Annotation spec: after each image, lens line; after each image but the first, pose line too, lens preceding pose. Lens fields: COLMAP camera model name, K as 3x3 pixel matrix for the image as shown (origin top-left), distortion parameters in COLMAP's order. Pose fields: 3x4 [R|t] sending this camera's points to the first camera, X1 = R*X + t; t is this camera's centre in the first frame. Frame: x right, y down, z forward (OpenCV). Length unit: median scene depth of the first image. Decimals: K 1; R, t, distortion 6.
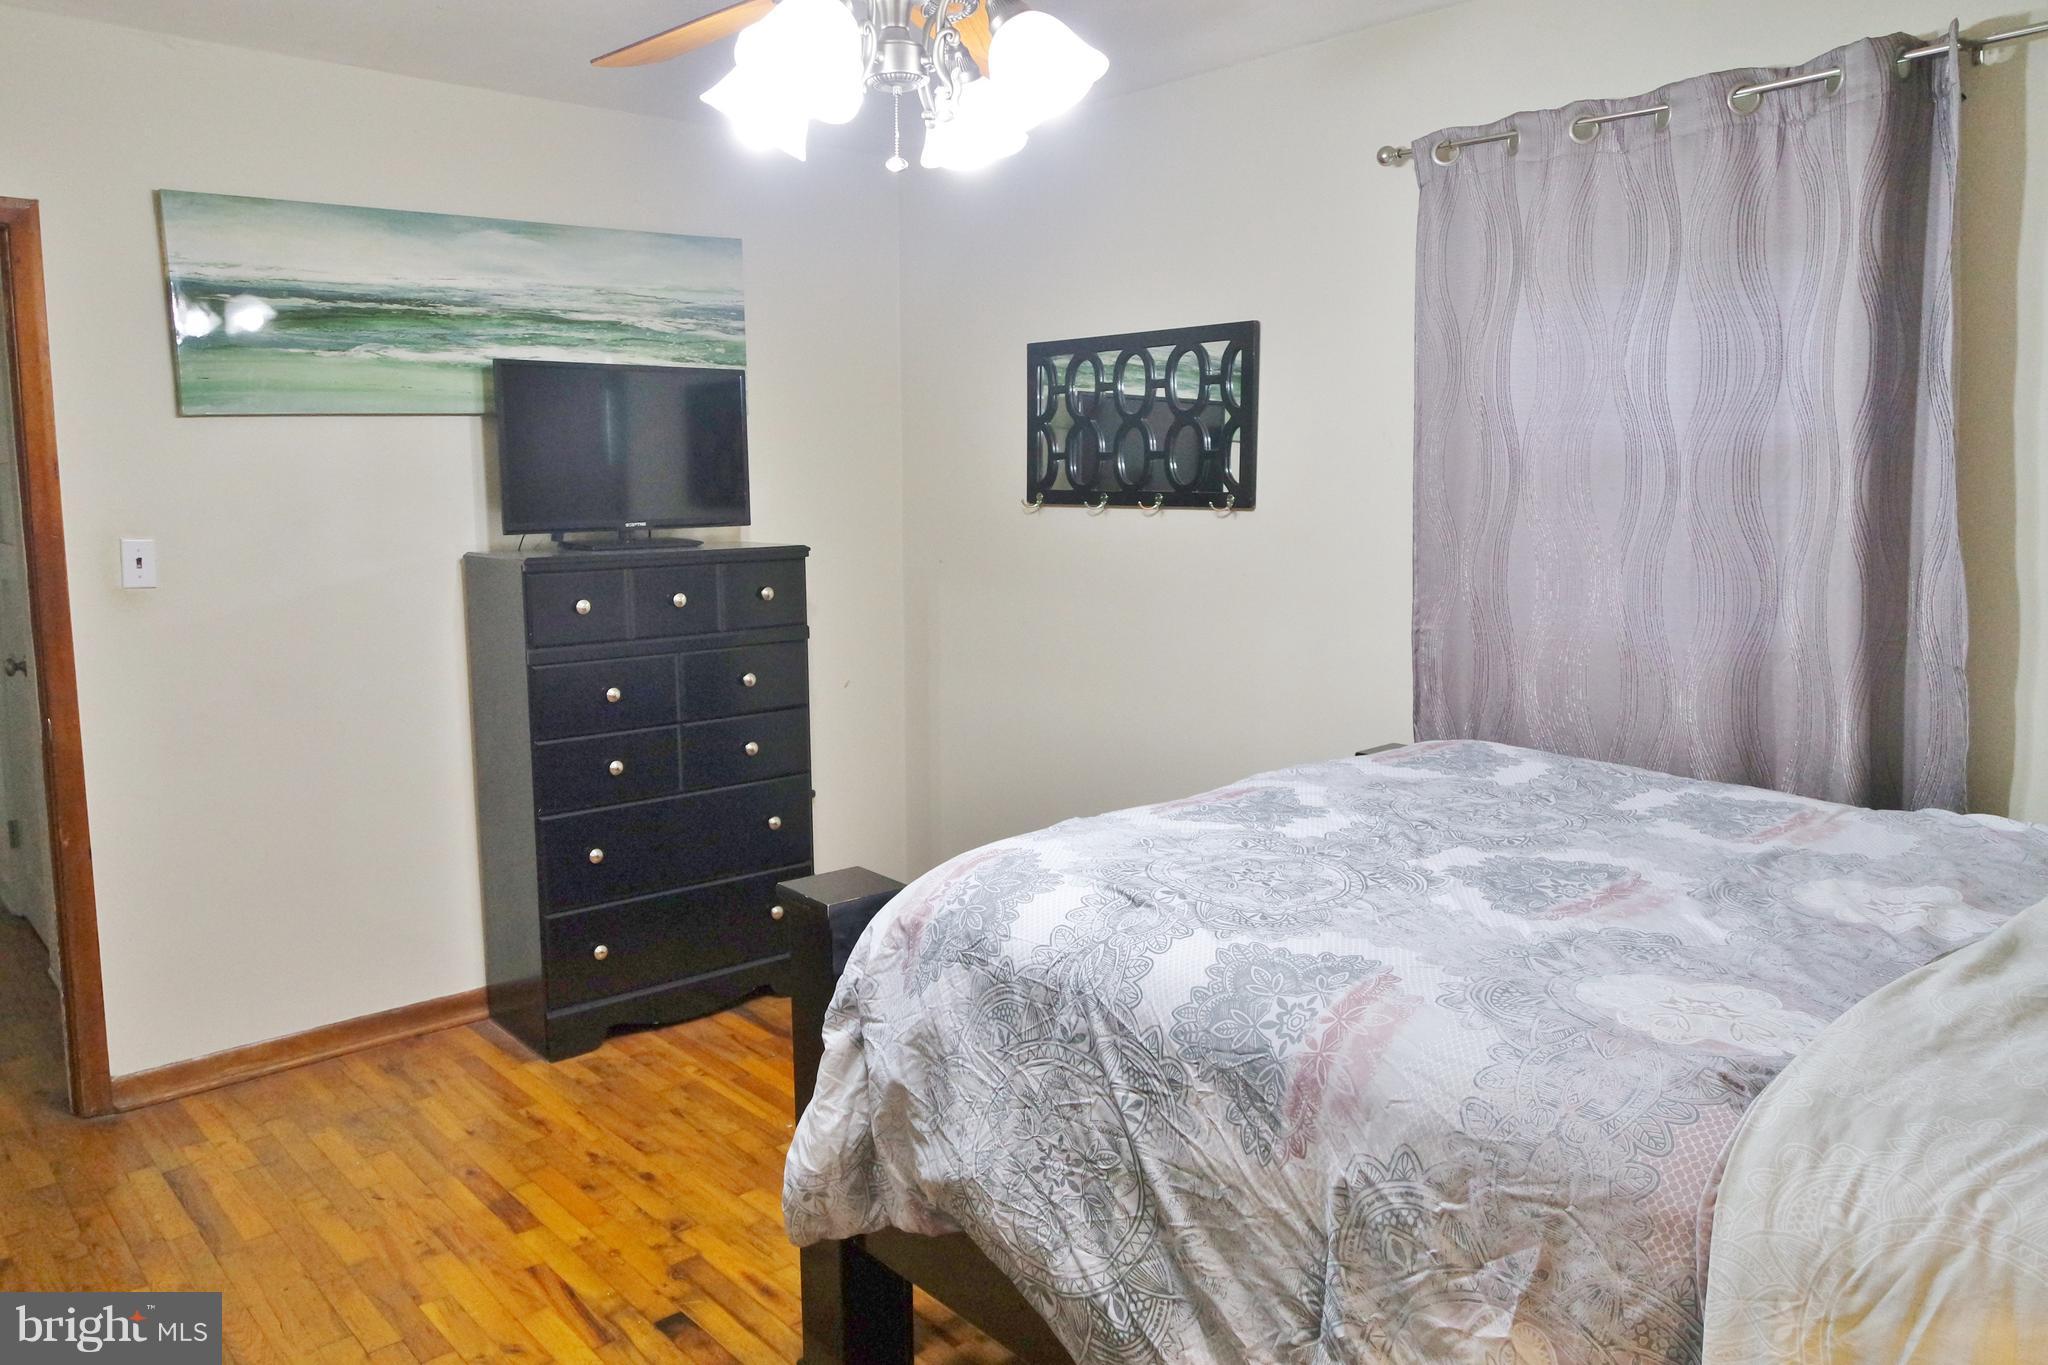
lens RADIAL K [[1402.8, 0, 1012.5], [0, 1402.8, 674.5], [0, 0, 1]] dist [-0.012584, 0.012574]
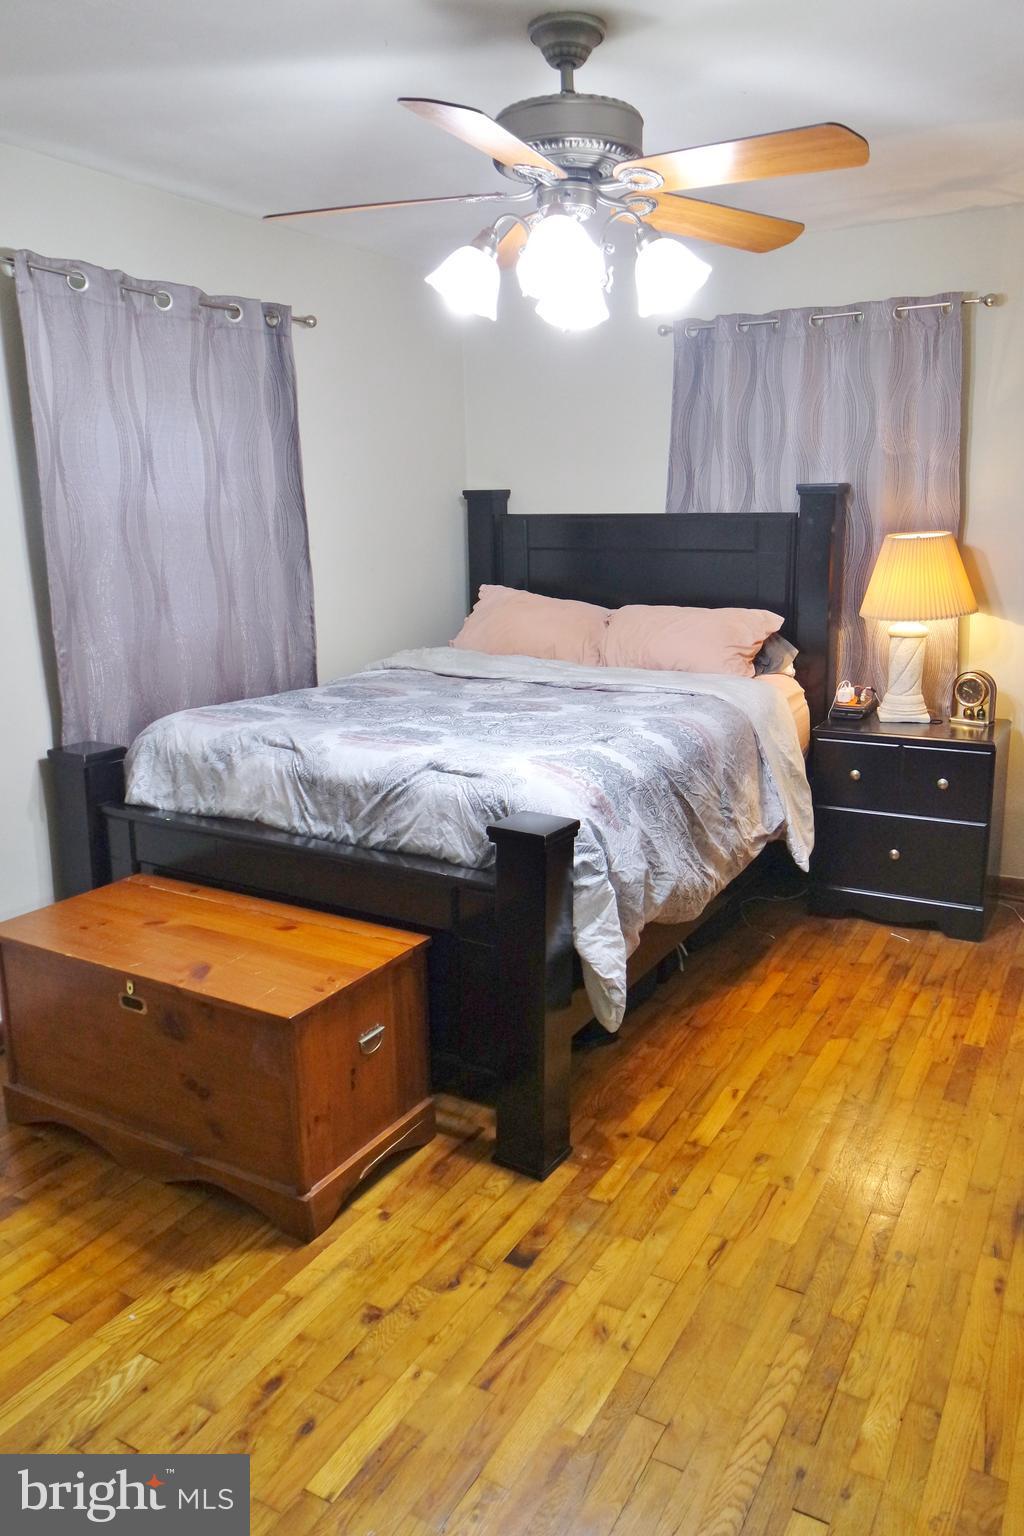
lens RADIAL K [[1114.6, 0, 512.0], [0, 1114.6, 768.0], [0, 0, 1]] dist [-0.108946, 0.055372]
pose [[-0.326740, -0.207268, 0.922107, -0.962364], [0.130101, 0.956504, 0.261100, -0.165557], [-0.936117, 0.205279, -0.285563, 1.137985]]
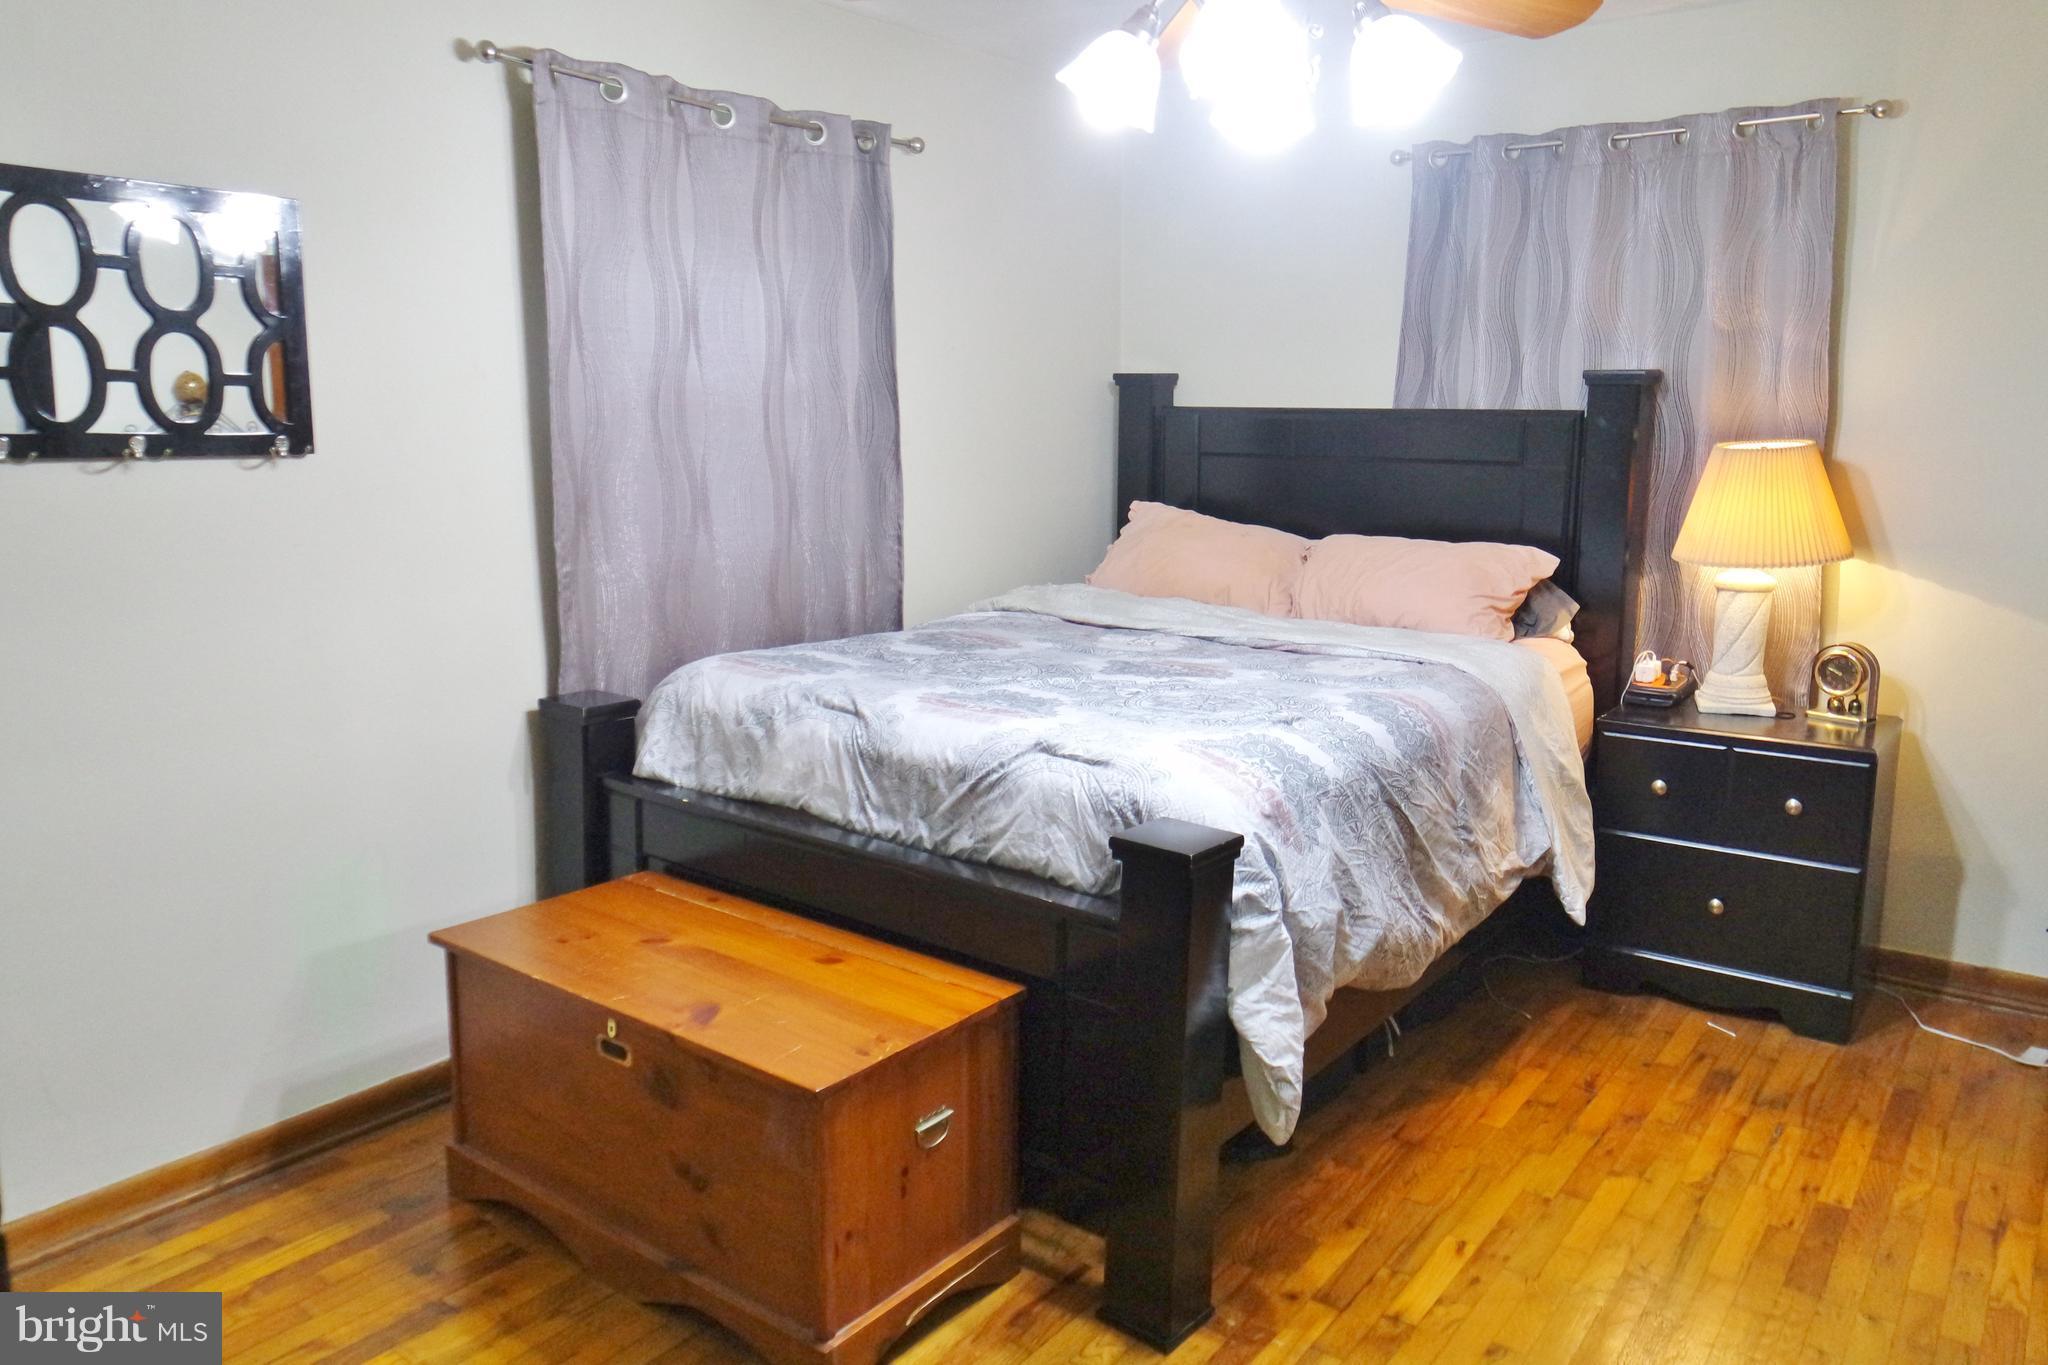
lens RADIAL K [[1453.7, 0, 976.4], [0, 1453.7, 657.3], [0, 0, 1]] dist [-0.077875, 0.027723]
pose [[-0.179623, -0.162350, 0.970246, -0.905174], [0.118808, 0.975488, 0.185222, -0.149394], [-0.976535, 0.148543, -0.155932, 1.095244]]
